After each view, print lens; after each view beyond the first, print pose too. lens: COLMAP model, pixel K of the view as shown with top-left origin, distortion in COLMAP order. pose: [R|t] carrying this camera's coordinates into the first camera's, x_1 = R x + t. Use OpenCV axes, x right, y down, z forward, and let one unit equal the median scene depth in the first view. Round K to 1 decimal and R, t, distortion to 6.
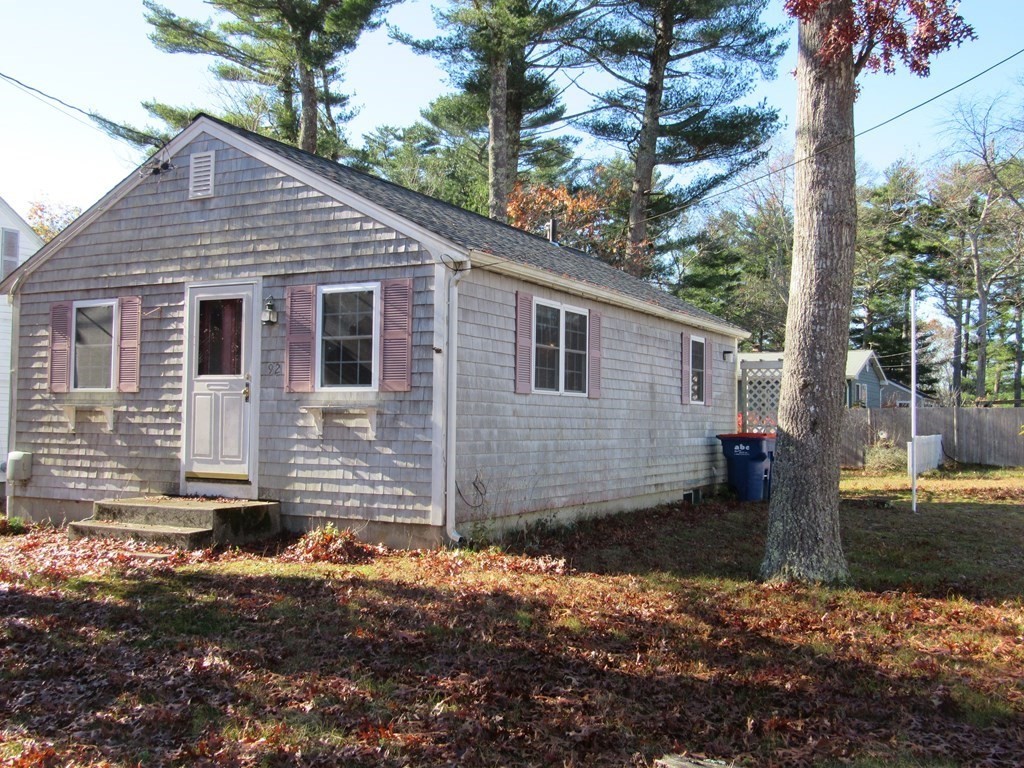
lens RADIAL K [[1071.5, 0, 514.7], [0, 1071.5, 380.6], [0, 0, 1]] dist [-0.046122, -0.003190]
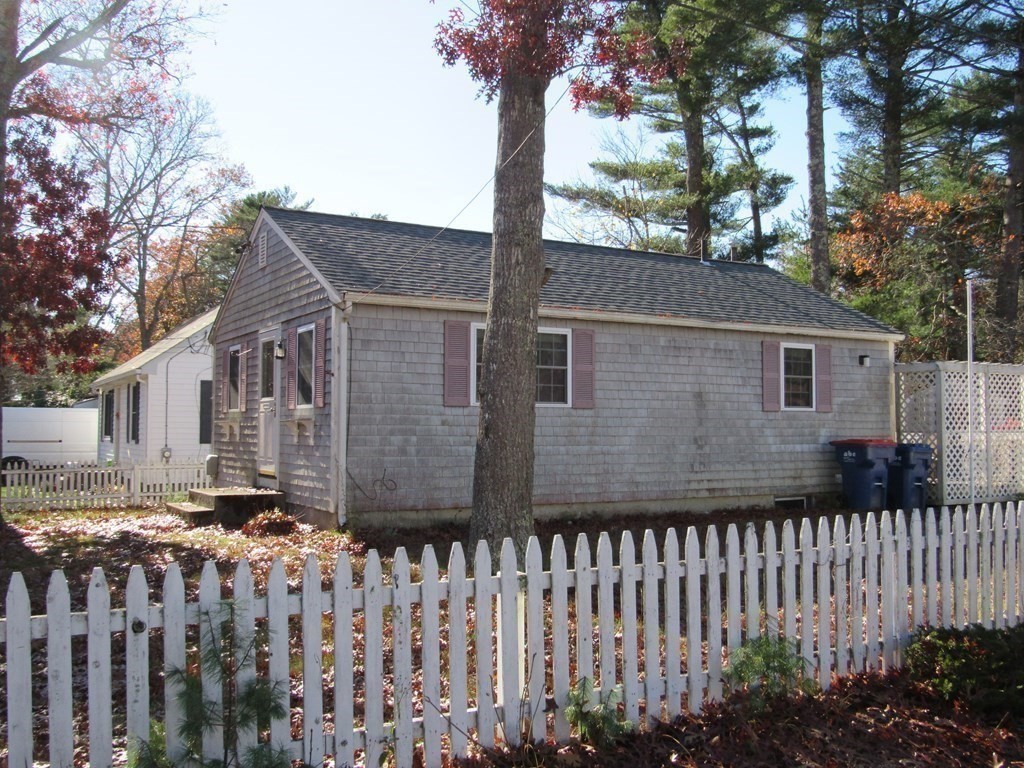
lens RADIAL K [[988.8, 0, 517.1], [0, 988.8, 384.6], [0, 0, 1]] dist [-0.046637, 0.011112]
pose [[0.848837, -0.035064, -0.527491, 0.584942], [0.029236, 0.999385, -0.019386, 0.010349], [0.527846, 0.001034, 0.849339, 0.103384]]
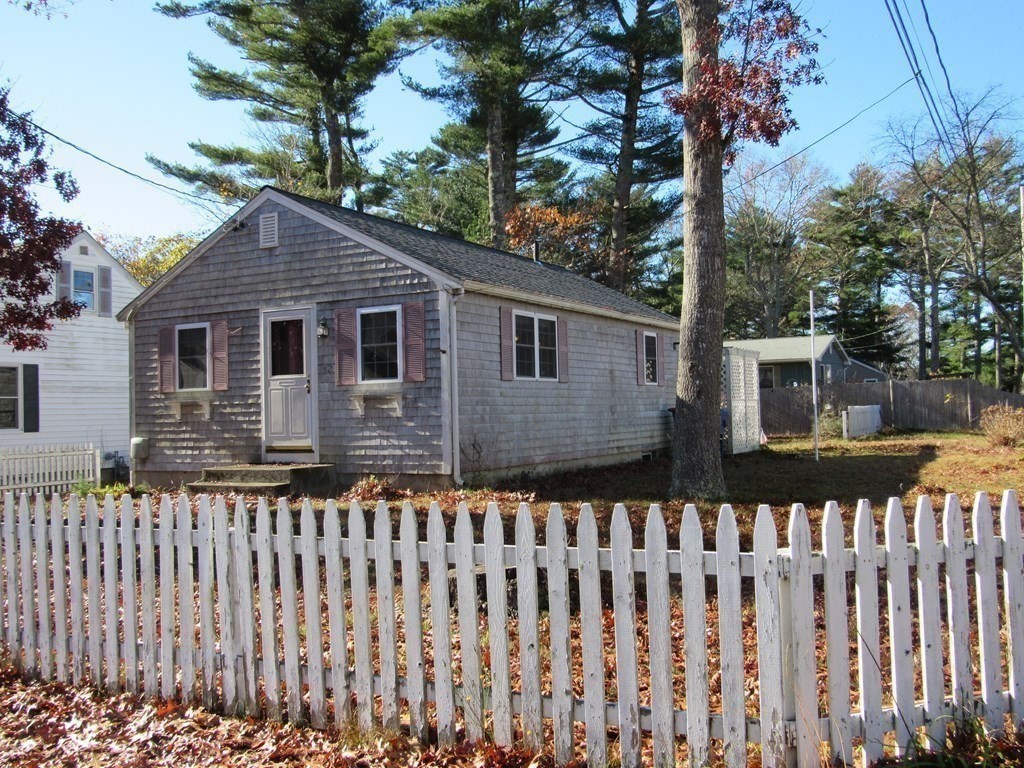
lens RADIAL K [[988.8, 0, 517.1], [0, 988.8, 384.6], [0, 0, 1]] dist [-0.046637, 0.011112]
pose [[0.999234, -0.036986, -0.012823, 0.033068], [0.037122, 0.999255, 0.010568, 0.004239], [0.012423, -0.011036, 0.999862, -0.249898]]
